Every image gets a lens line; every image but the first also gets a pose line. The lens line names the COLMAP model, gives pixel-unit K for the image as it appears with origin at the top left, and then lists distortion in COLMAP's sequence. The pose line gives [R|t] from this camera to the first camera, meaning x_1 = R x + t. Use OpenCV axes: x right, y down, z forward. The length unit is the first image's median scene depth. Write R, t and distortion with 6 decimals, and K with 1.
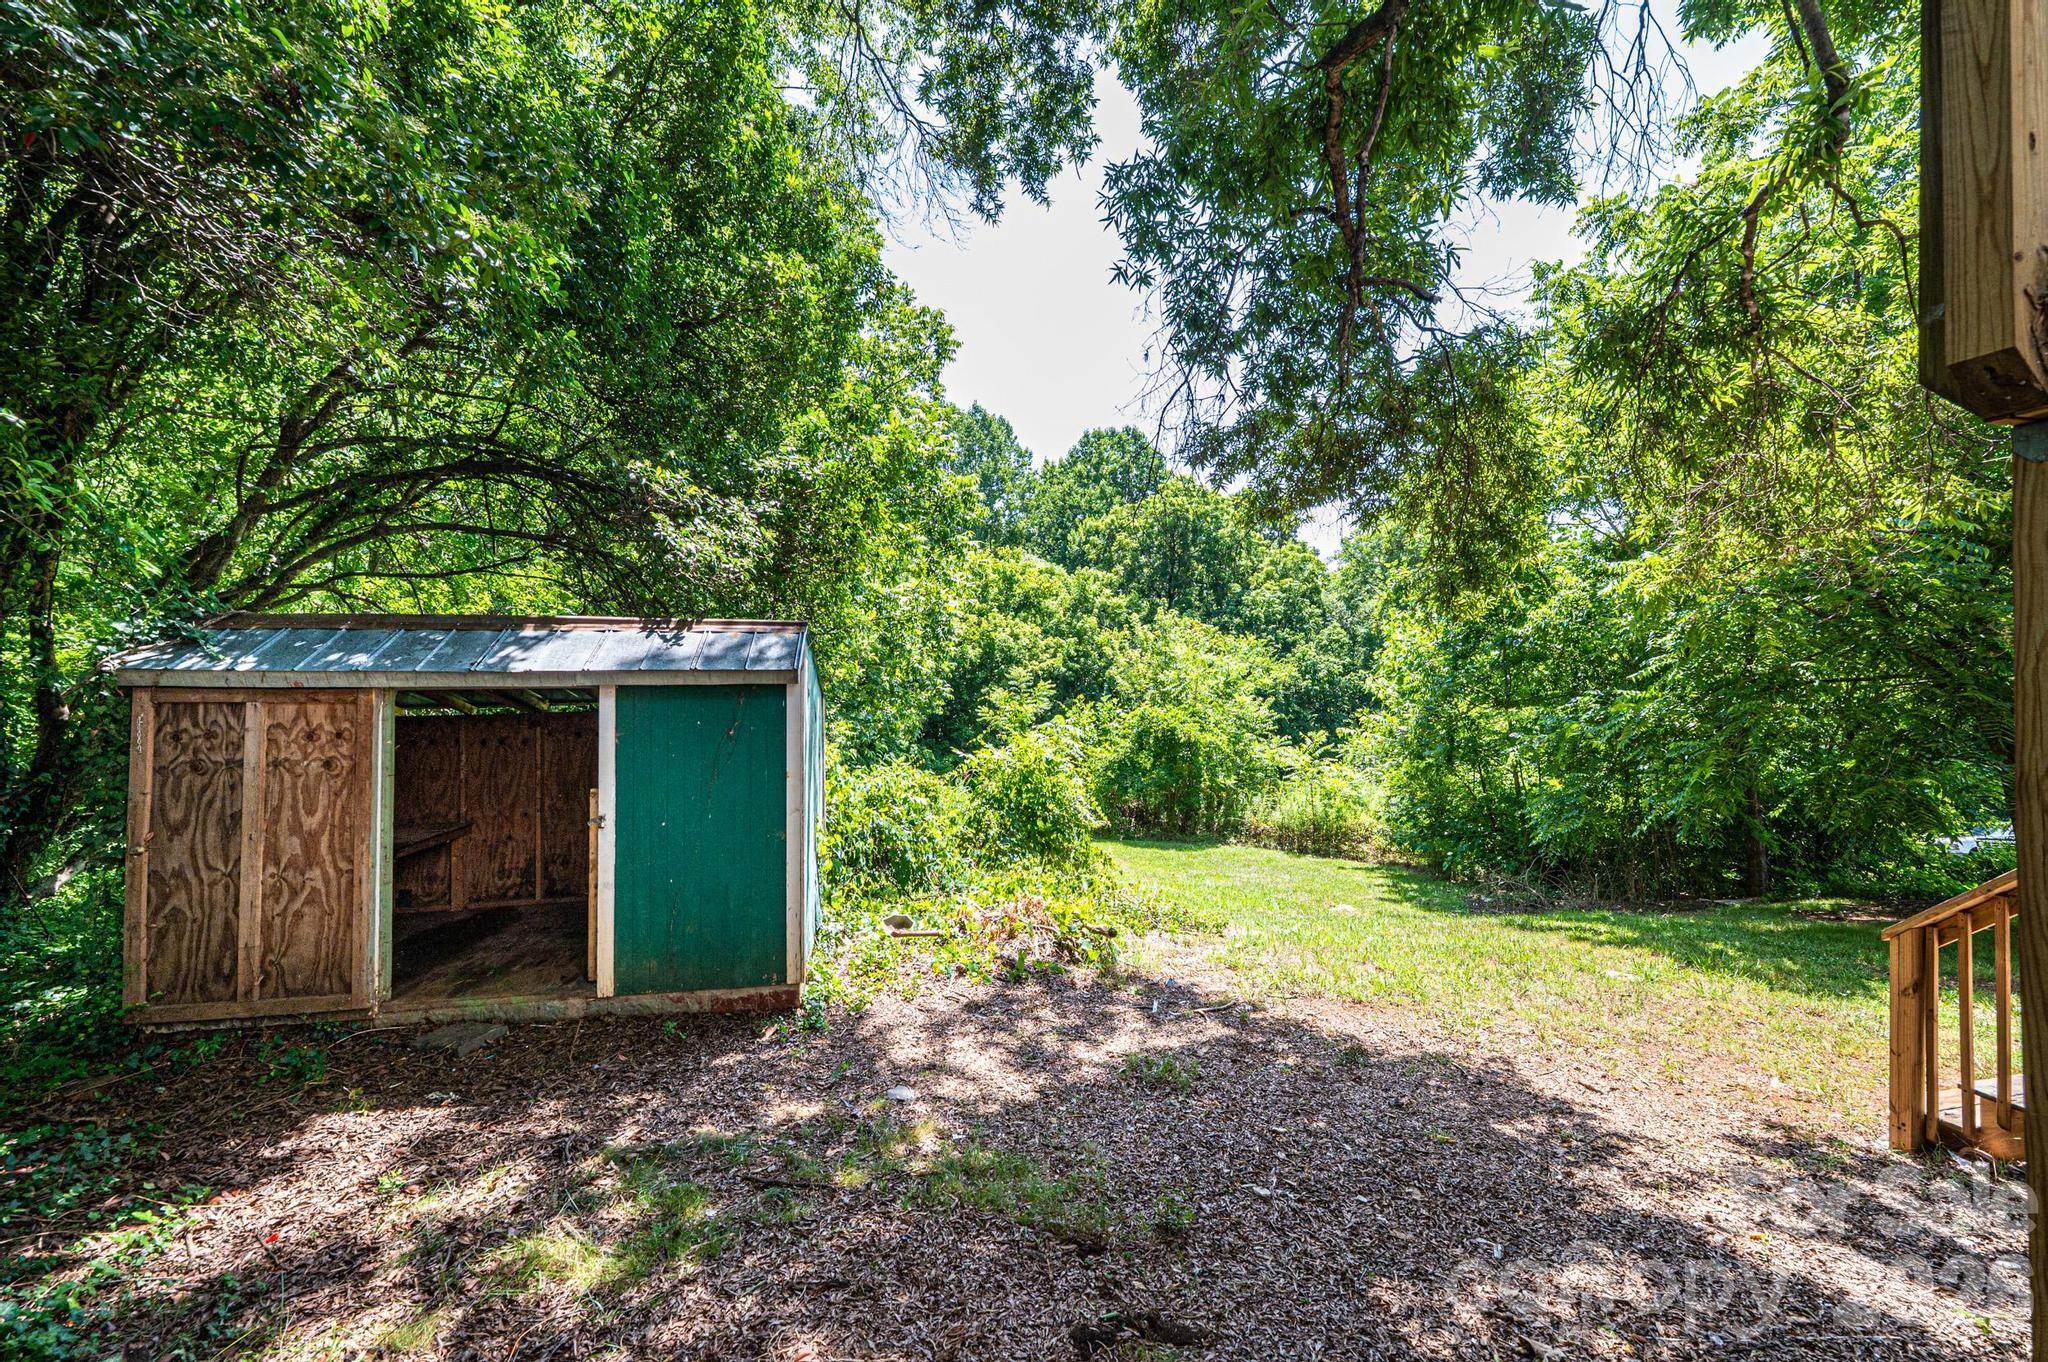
lens RADIAL K [[819.5, 0, 1029.9], [0, 819.5, 676.1], [0, 0, 1]] dist [-0.004472, 0.000930]
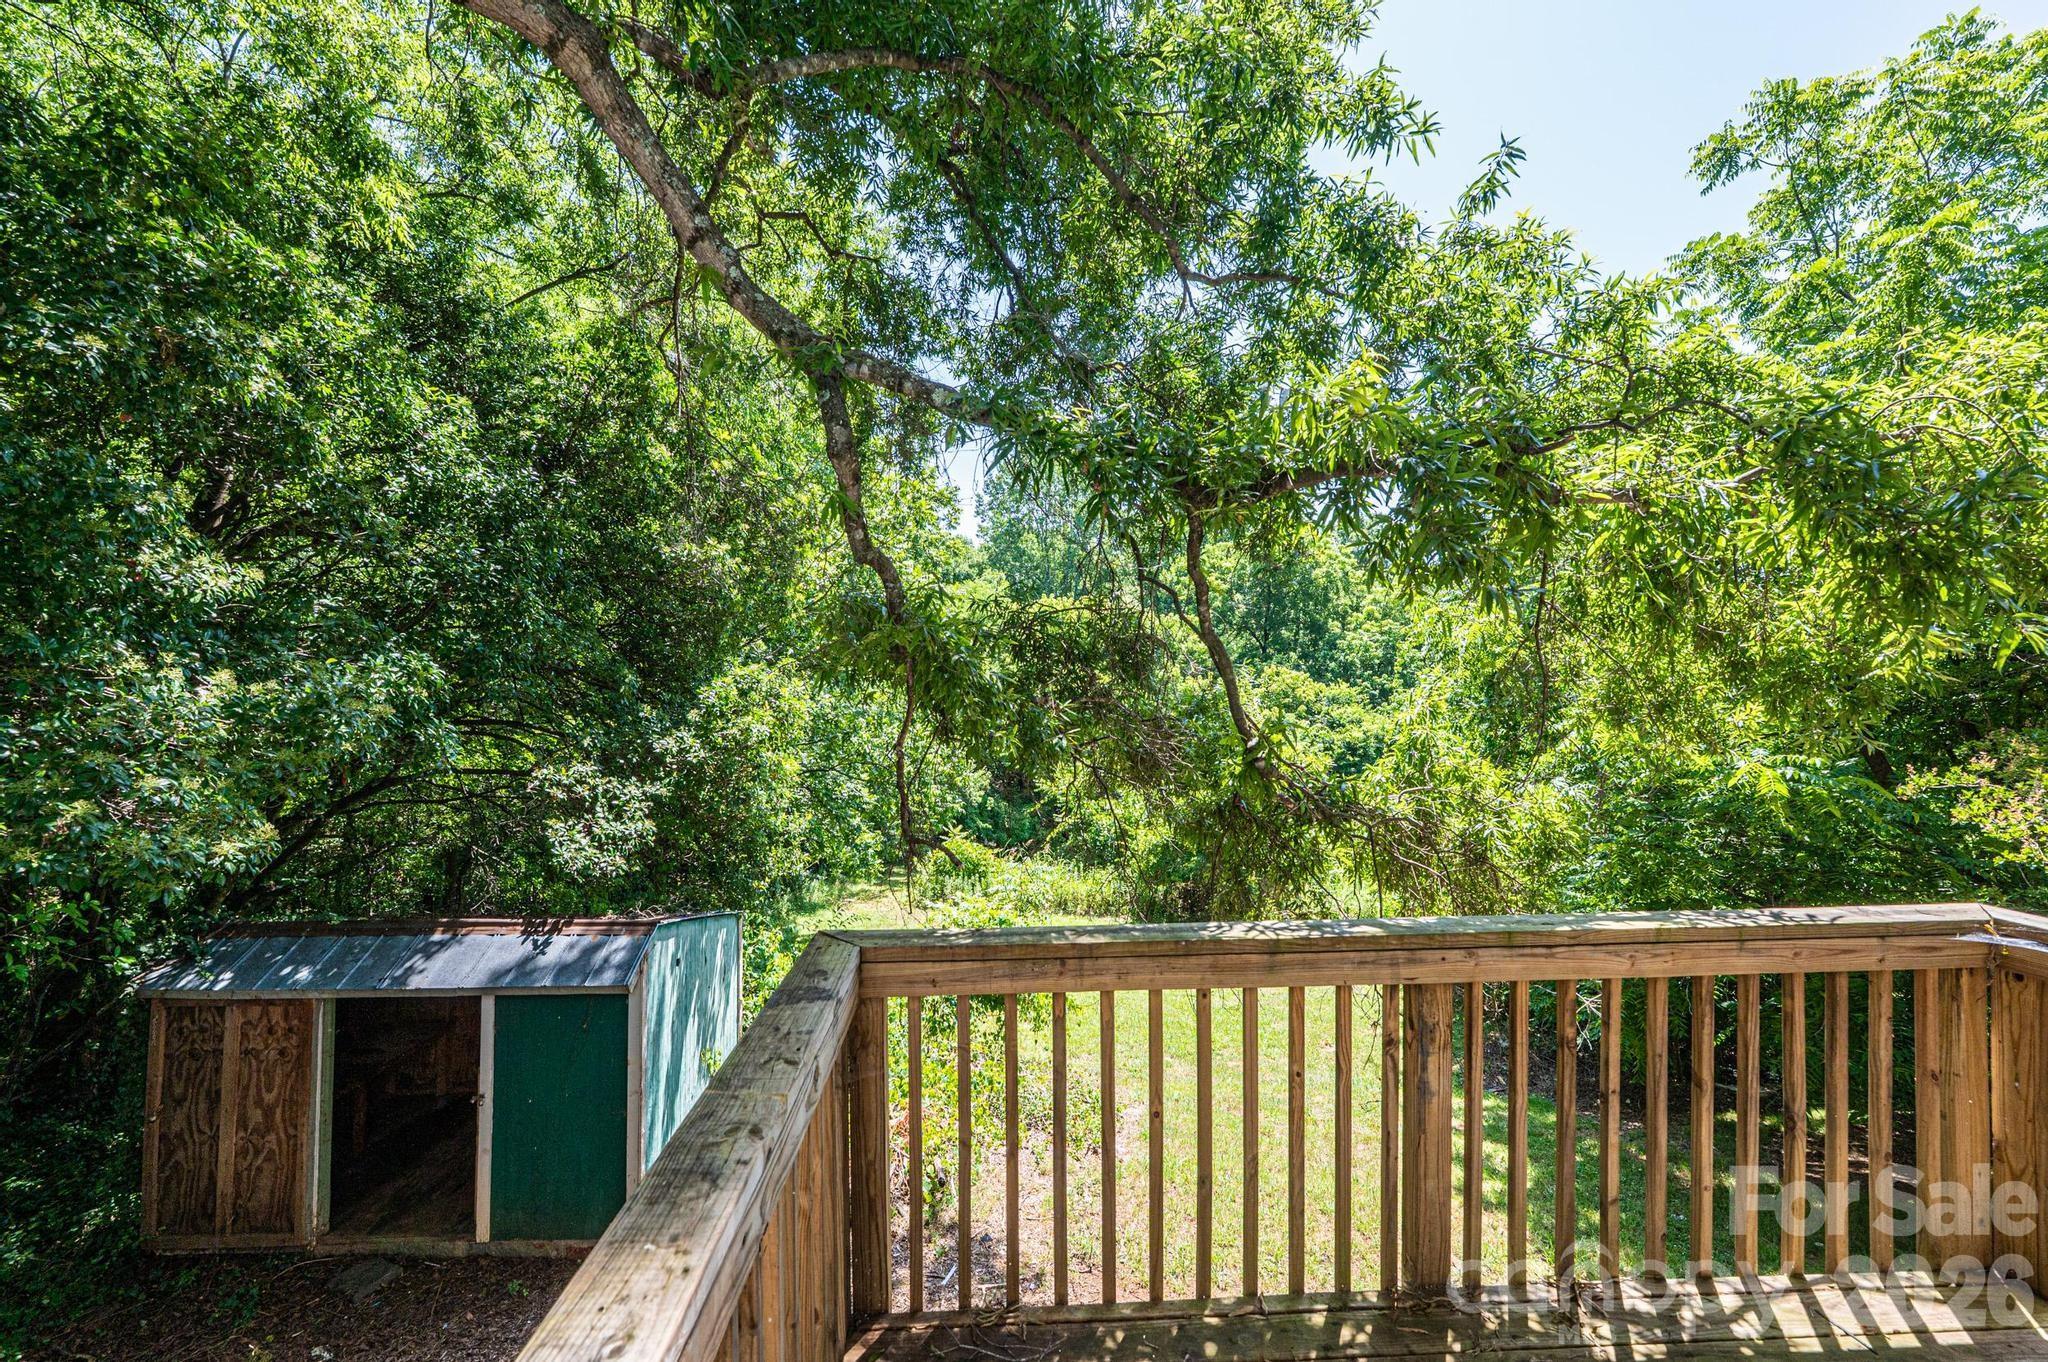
lens RADIAL K [[819.5, 0, 1022.8], [0, 819.5, 679.7], [0, 0, 1]] dist [-0.004472, 0.000930]
pose [[0.988040, -0.000412, -0.154195, 0.480361], [-0.001356, 0.999935, -0.011358, -0.446177], [0.154190, 0.011431, 0.987975, -0.105453]]
